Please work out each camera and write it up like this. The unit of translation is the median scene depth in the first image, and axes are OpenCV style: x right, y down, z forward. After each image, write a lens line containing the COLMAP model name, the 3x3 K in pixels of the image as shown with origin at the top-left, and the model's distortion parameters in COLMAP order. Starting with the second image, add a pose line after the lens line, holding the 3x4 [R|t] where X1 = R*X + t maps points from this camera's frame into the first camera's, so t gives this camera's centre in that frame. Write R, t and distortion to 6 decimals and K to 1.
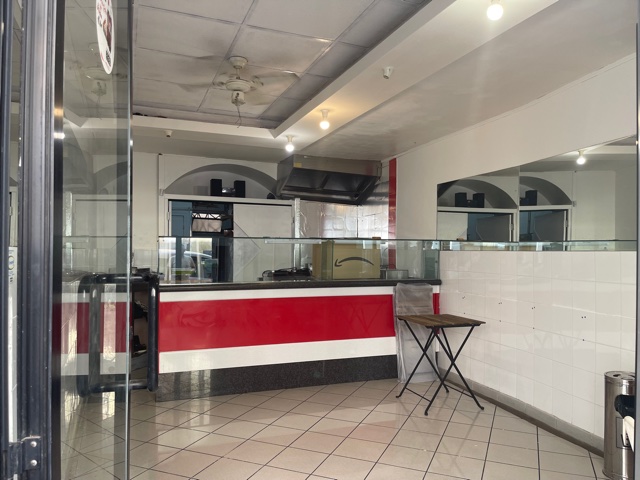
lens RADIAL K [[485.5, 0, 321.6], [0, 485.5, 244.1], [0, 0, 1]] dist [0.056176, -0.081148]
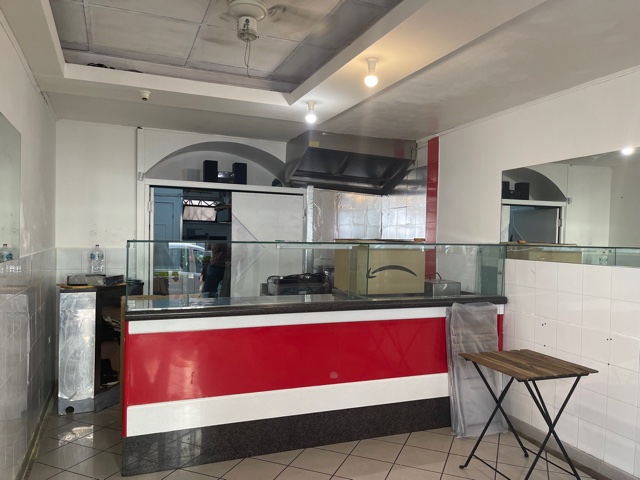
lens RADIAL K [[485.5, 0, 323.6], [0, 485.5, 242.7], [0, 0, 1]] dist [0.056176, -0.081148]
pose [[0.999799, 0.011638, 0.016337, -0.055501], [-0.012068, 0.999576, 0.026483, -0.029177], [-0.016022, -0.026675, 0.999516, 0.254014]]
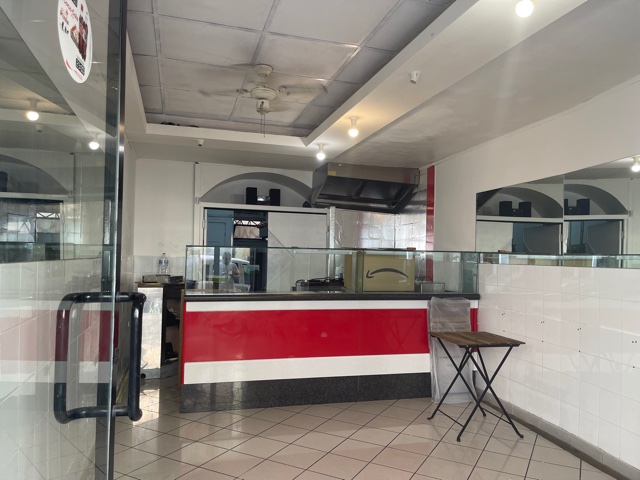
lens RADIAL K [[485.5, 0, 322.1], [0, 485.5, 240.0], [0, 0, 1]] dist [0.056176, -0.081148]
pose [[0.995492, 0.010311, -0.094281, 0.030577], [-0.012315, 0.999710, -0.020700, -0.008569], [0.094040, 0.021768, 0.995330, 0.029670]]
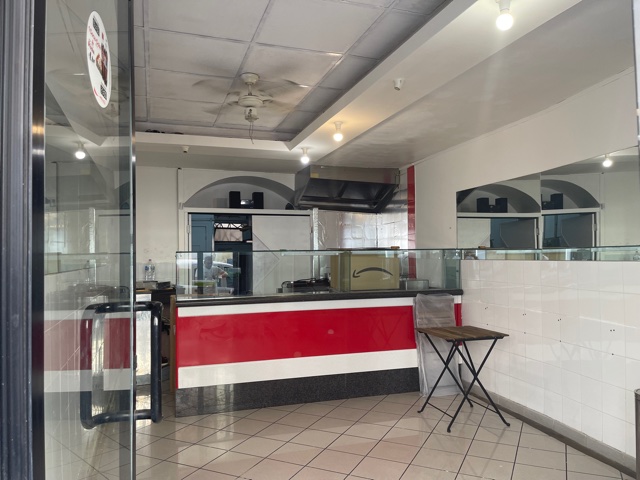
lens RADIAL K [[485.5, 0, 317.9], [0, 485.5, 240.4], [0, 0, 1]] dist [0.056176, -0.081148]
pose [[0.998226, -0.020256, -0.055992, 0.013235], [0.019234, 0.999640, -0.018731, -0.012754], [0.056351, 0.017620, 0.998256, 0.008269]]
